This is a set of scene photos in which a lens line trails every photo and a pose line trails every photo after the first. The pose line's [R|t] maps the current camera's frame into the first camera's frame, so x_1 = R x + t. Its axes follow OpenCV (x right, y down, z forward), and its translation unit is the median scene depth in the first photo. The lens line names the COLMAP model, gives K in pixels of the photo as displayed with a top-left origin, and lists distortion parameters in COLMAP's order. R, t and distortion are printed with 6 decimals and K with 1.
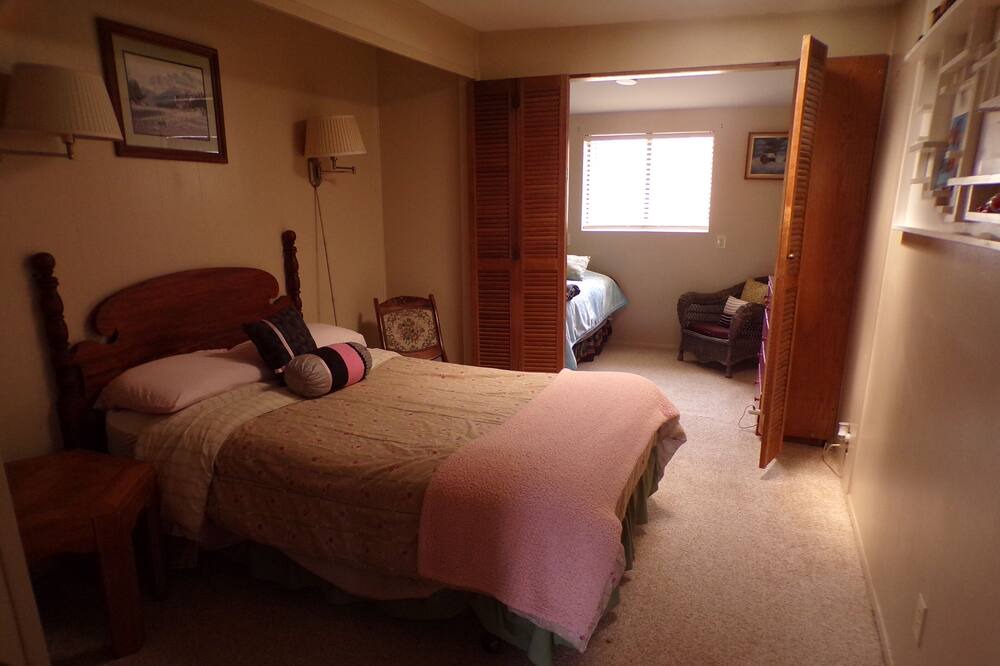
lens RADIAL K [[636.4, 0, 506.1], [0, 636.4, 367.9], [0, 0, 1]] dist [-0.026564, 0.027893]
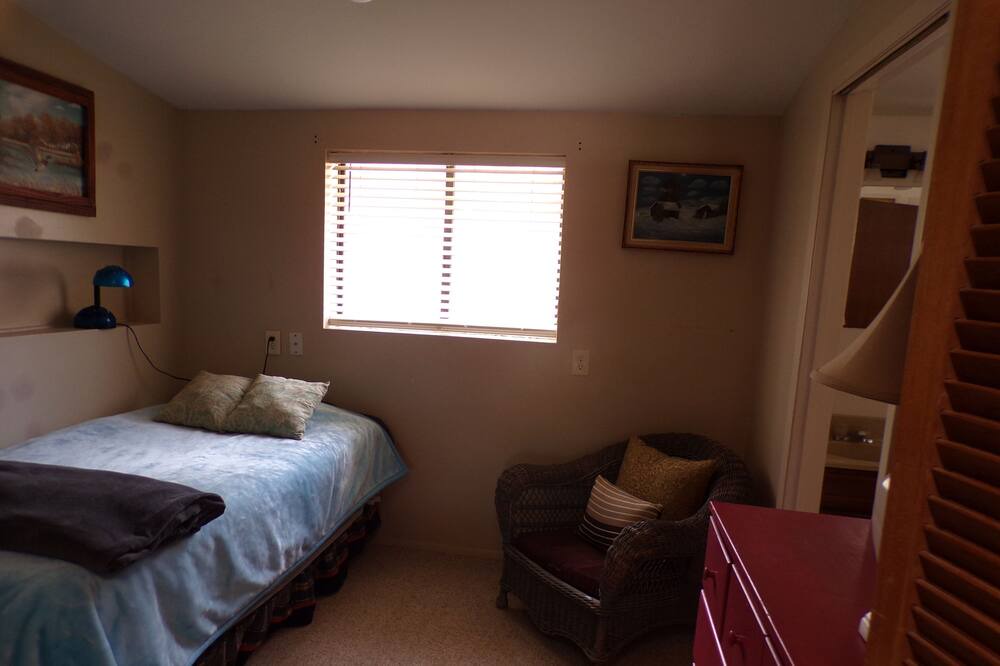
lens RADIAL K [[636.4, 0, 506.1], [0, 636.4, 367.9], [0, 0, 1]] dist [-0.026564, 0.027893]
pose [[0.976807, 0.024883, 0.212673, 0.173116], [-0.000517, 0.993496, -0.113865, -0.138990], [-0.214123, 0.111114, 0.970466, 0.519802]]
